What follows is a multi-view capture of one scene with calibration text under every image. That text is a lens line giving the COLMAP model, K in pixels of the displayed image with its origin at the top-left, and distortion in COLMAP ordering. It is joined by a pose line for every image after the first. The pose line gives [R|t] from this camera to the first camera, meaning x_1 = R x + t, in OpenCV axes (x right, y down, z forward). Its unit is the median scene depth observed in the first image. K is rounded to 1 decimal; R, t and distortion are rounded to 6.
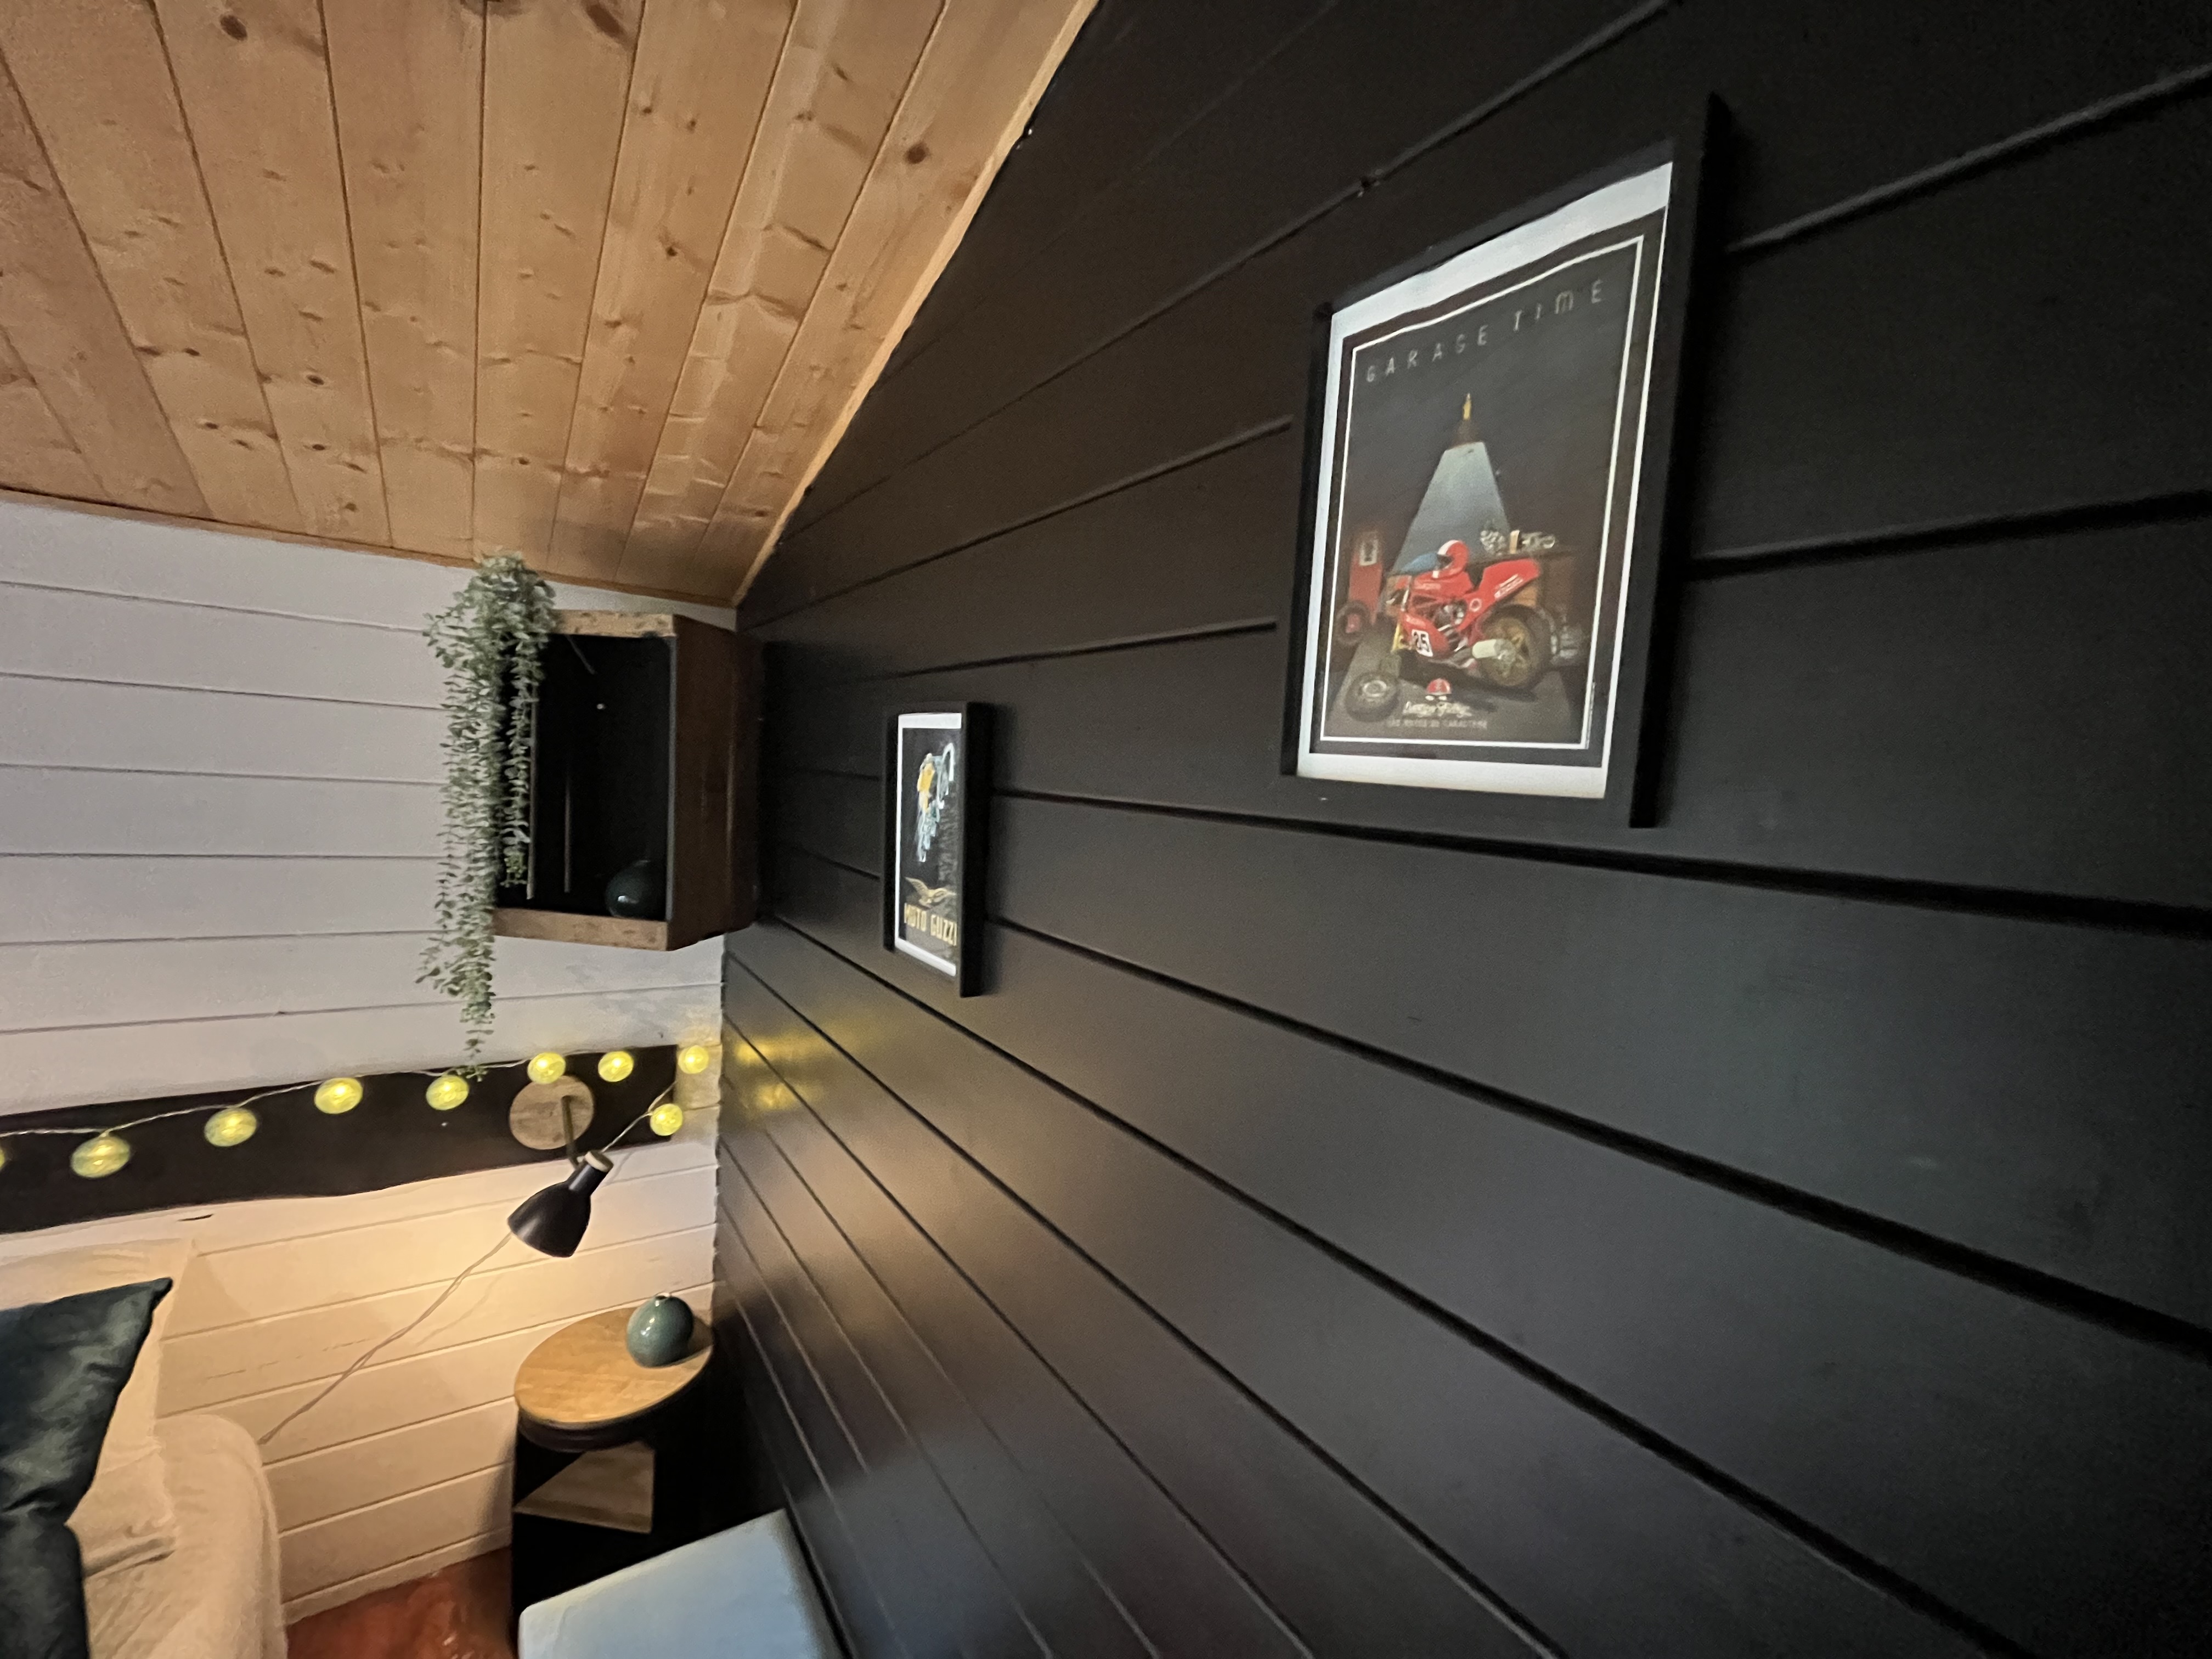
lens RADIAL K [[888.5, 0, 1099.8], [0, 888.5, 836.3], [0, 0, 1]] dist [-0.004348, -0.001036]
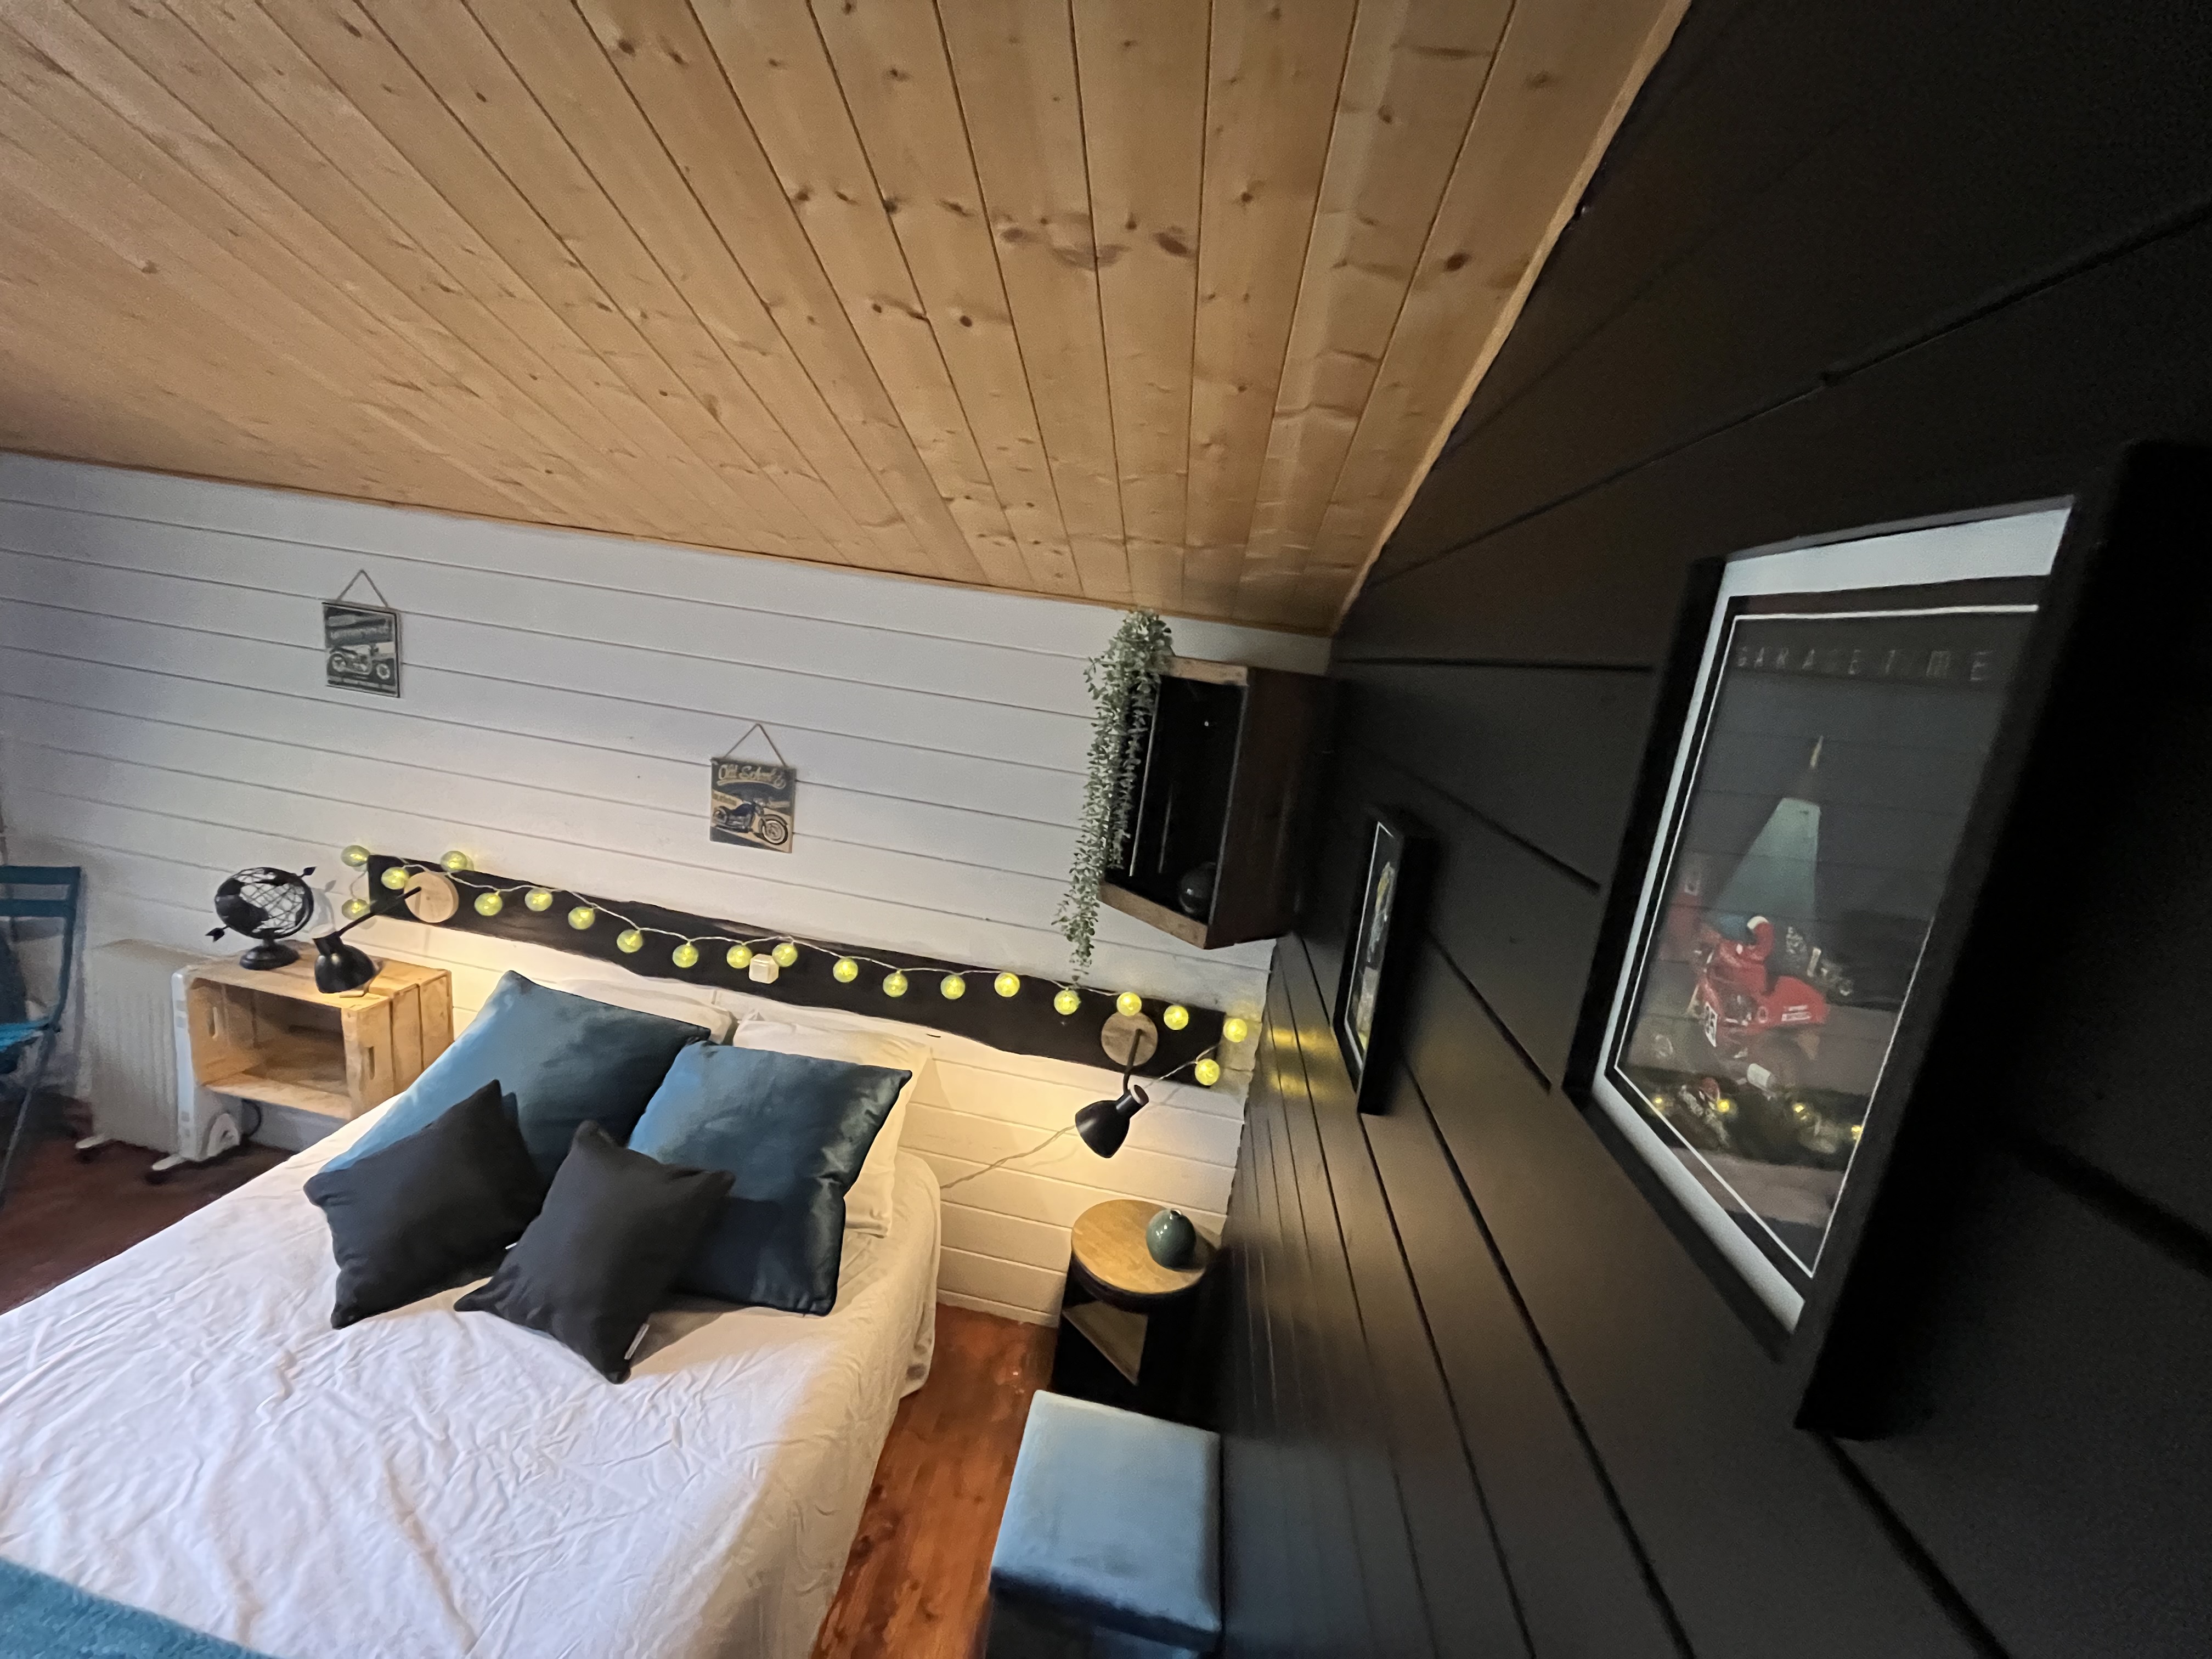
lens RADIAL K [[888.5, 0, 1100.5], [0, 888.5, 833.7], [0, 0, 1]] dist [-0.004348, -0.001036]
pose [[0.738882, 0.175444, -0.650595, 0.161081], [-0.132369, 0.984489, 0.115153, -0.146004], [0.660706, 0.001034, 0.750644, 0.016341]]
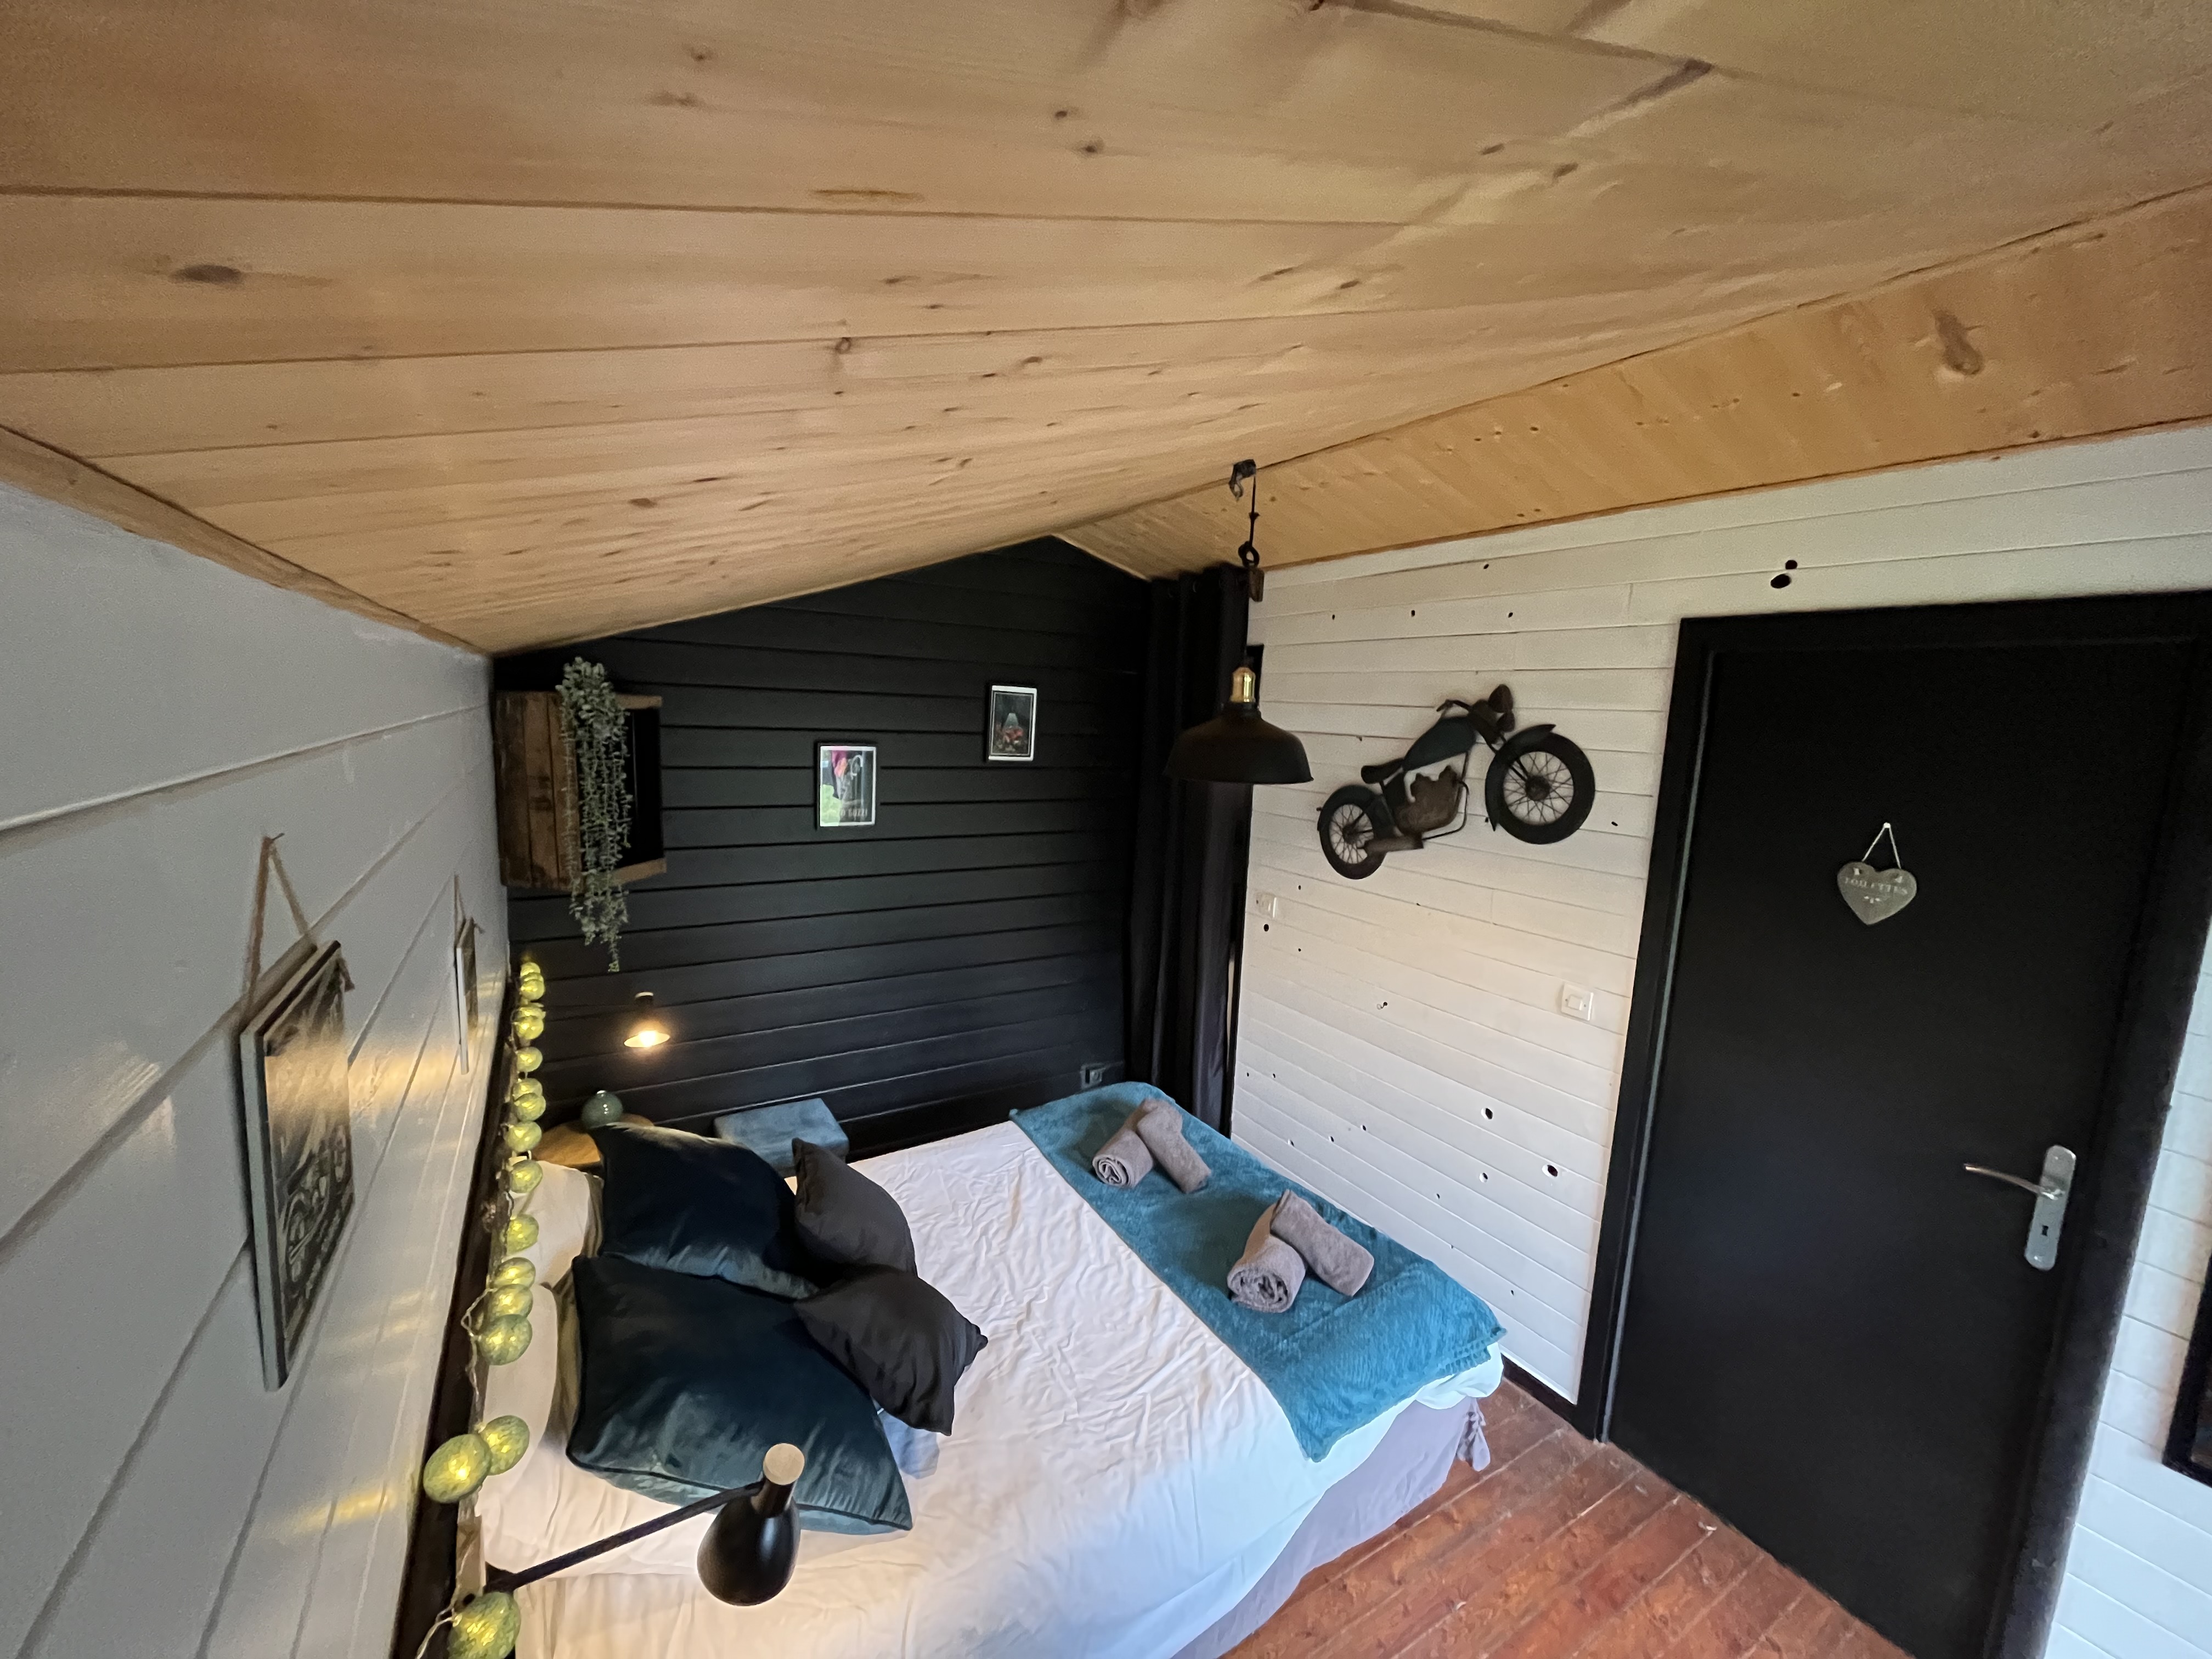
lens RADIAL K [[888.5, 0, 1108.2], [0, 888.5, 834.8], [0, 0, 1]] dist [-0.004348, -0.001036]
pose [[0.057317, -0.205594, 0.976957, -2.363169], [0.028299, 0.978508, 0.204260, -0.322824], [-0.997955, 0.015939, 0.061904, -0.070899]]
